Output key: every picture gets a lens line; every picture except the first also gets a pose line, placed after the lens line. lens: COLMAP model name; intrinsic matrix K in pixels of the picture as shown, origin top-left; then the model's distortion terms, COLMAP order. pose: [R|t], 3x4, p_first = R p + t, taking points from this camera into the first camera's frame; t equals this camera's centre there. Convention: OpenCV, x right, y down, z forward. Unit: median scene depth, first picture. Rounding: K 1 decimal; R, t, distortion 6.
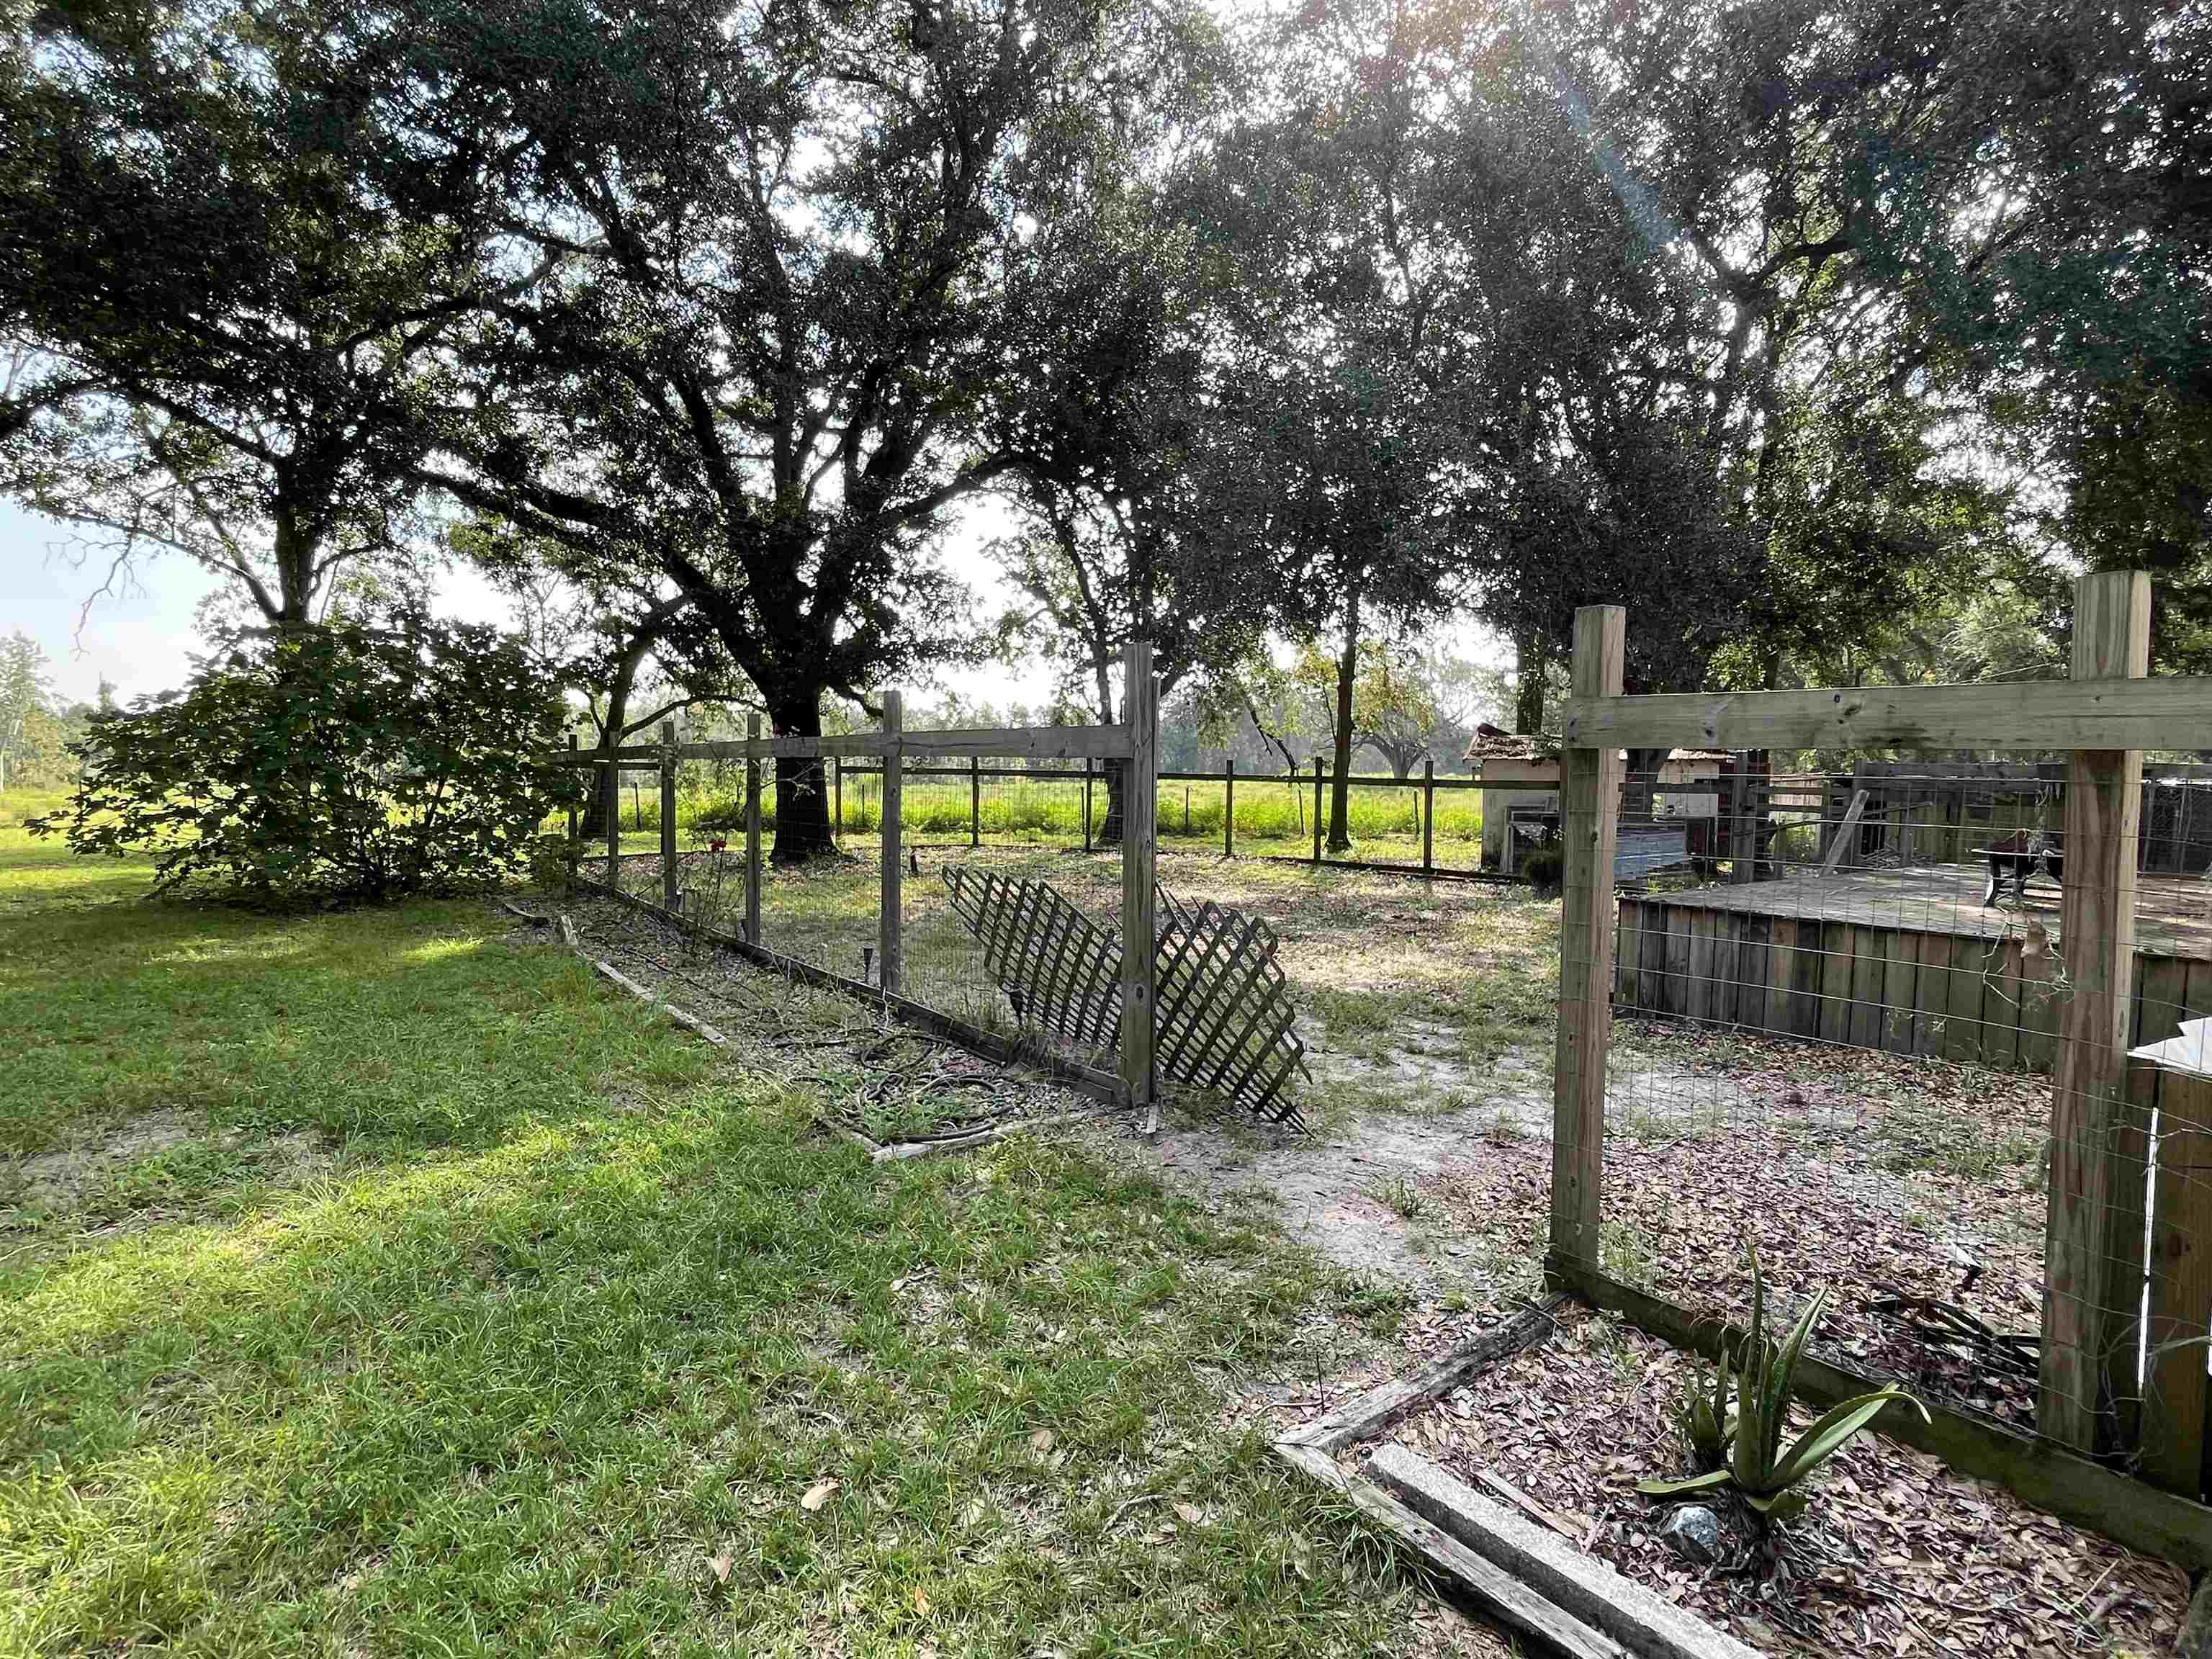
lens RADIAL K [[1118.9, 0, 1112.1], [0, 1118.9, 811.8], [0, 0, 1]] dist [-0.004897, 0.000205]
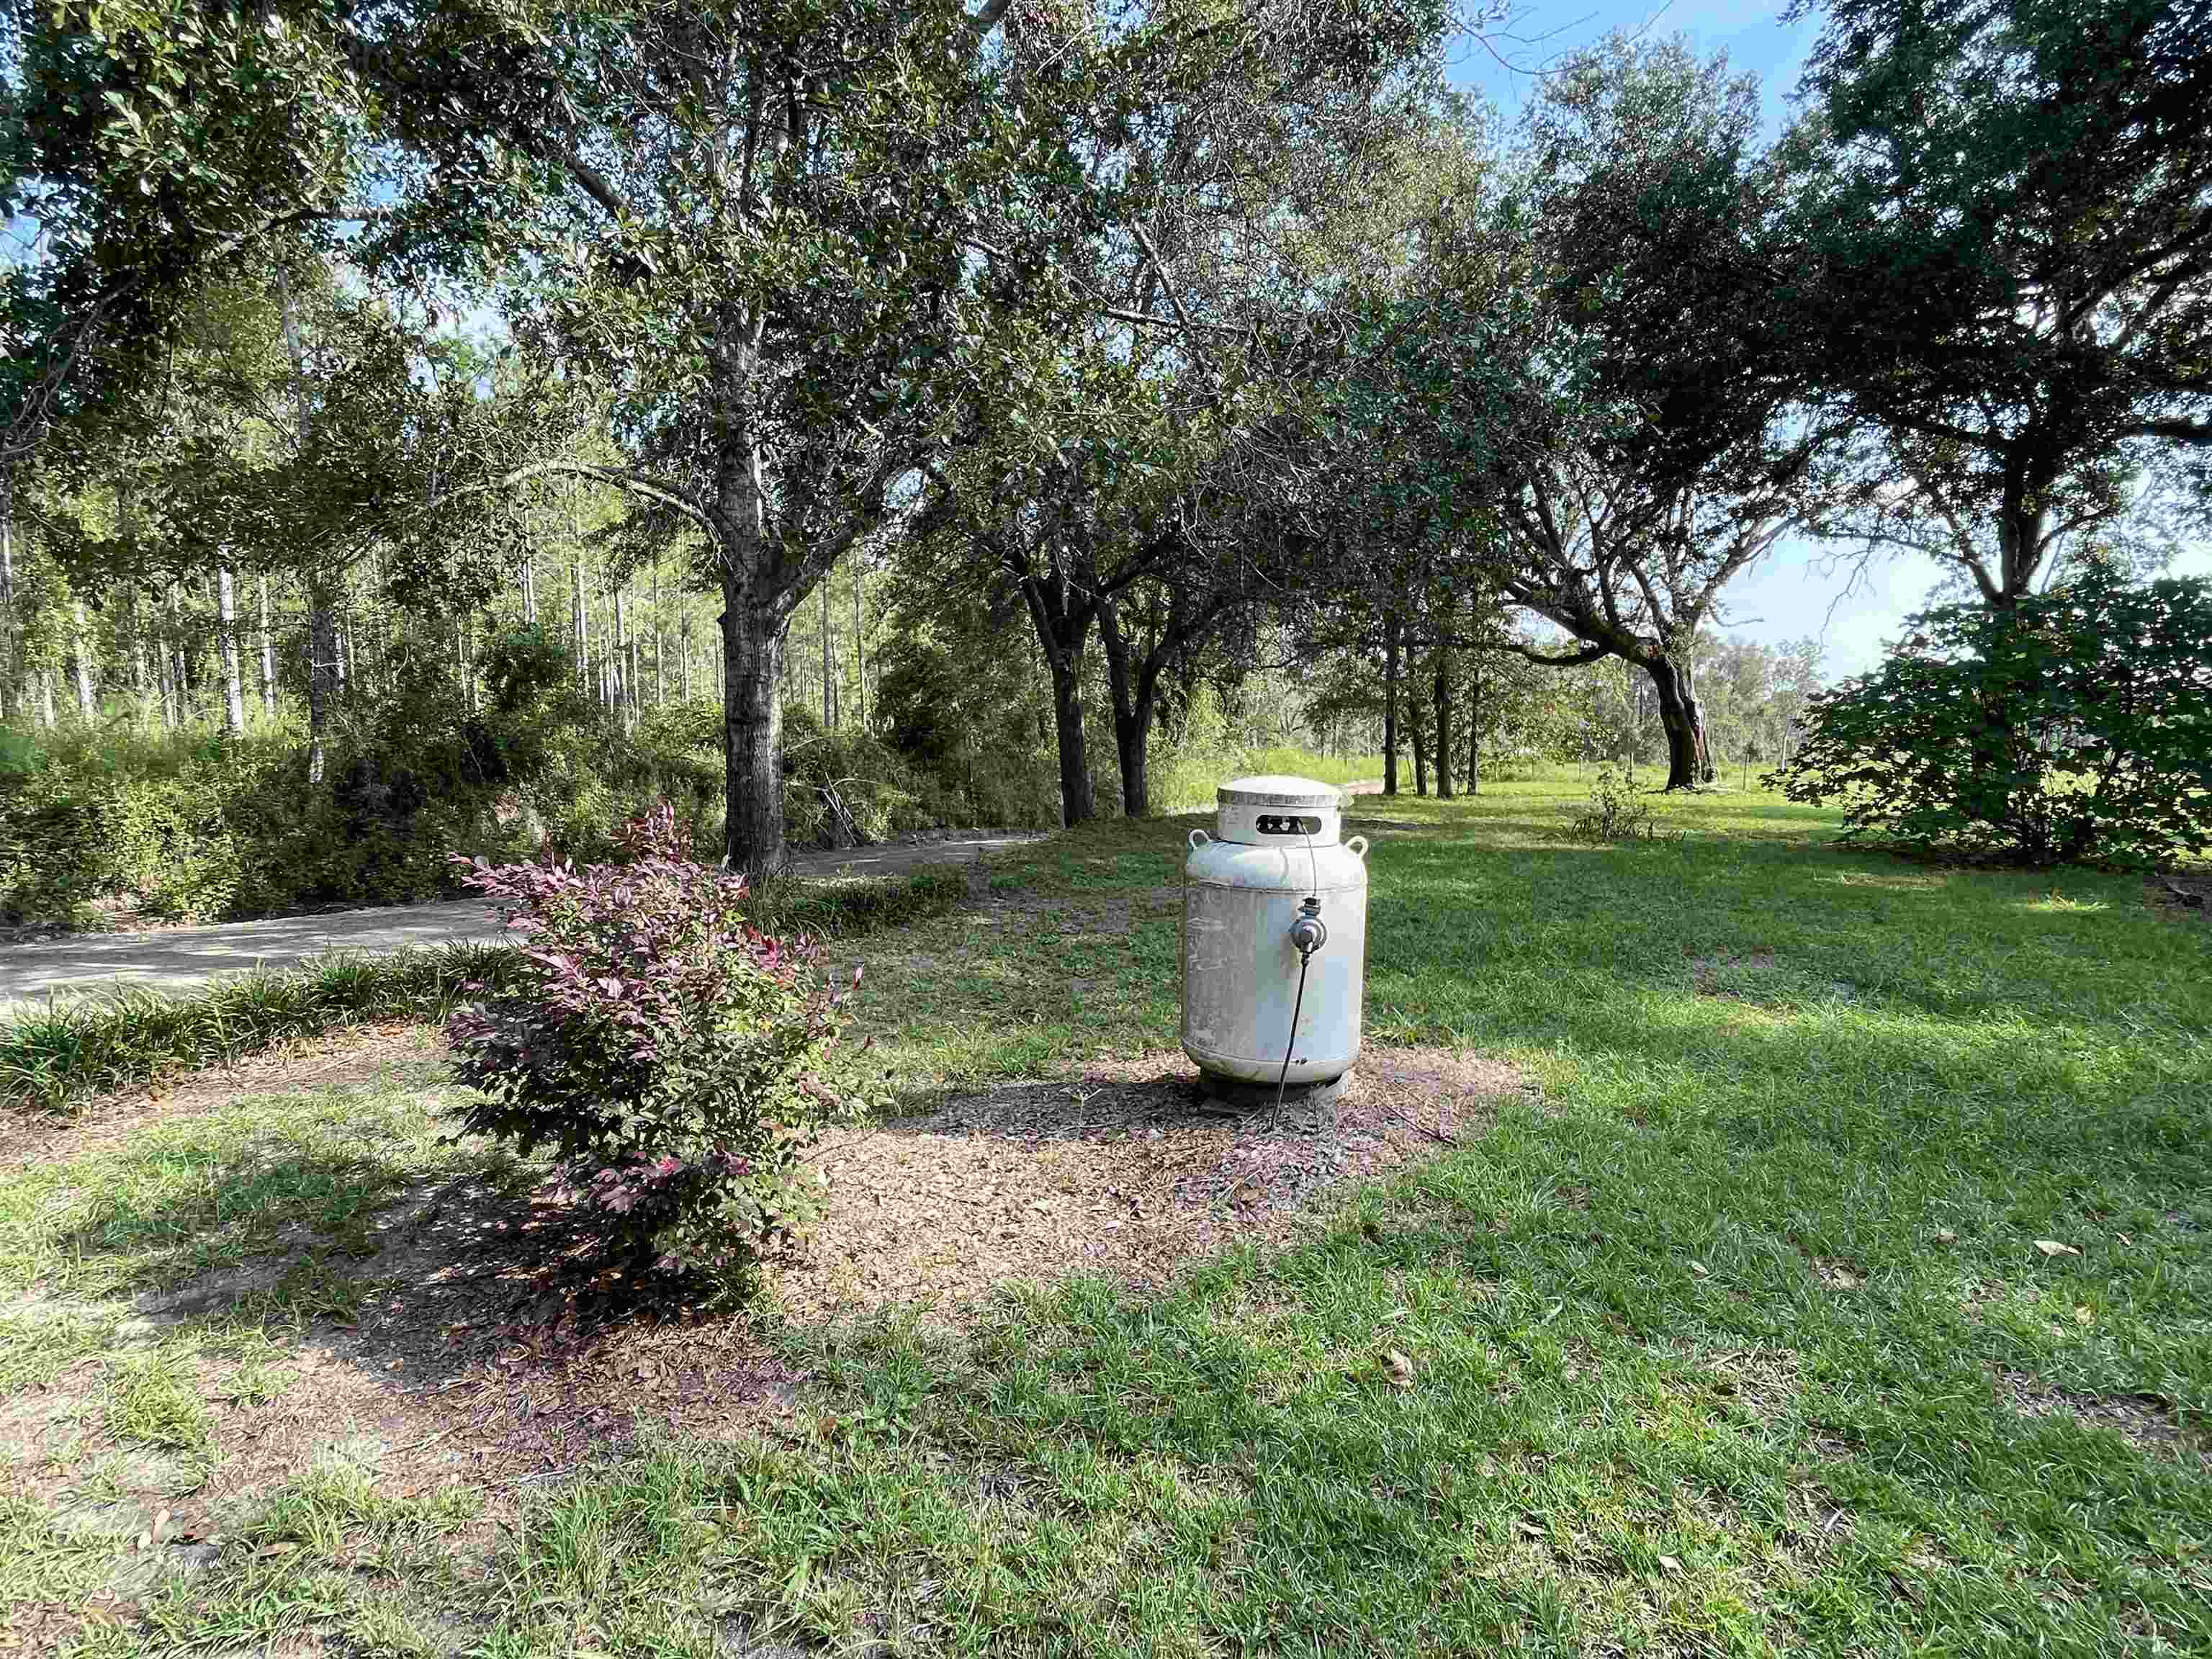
lens RADIAL K [[1118.9, 0, 1109.7], [0, 1118.9, 834.6], [0, 0, 1]] dist [-0.004897, 0.000205]
pose [[0.236981, 0.081140, -0.968120, 0.134592], [-0.049285, 0.996227, 0.071431, 0.019030], [0.970263, 0.030786, 0.240086, -0.075332]]
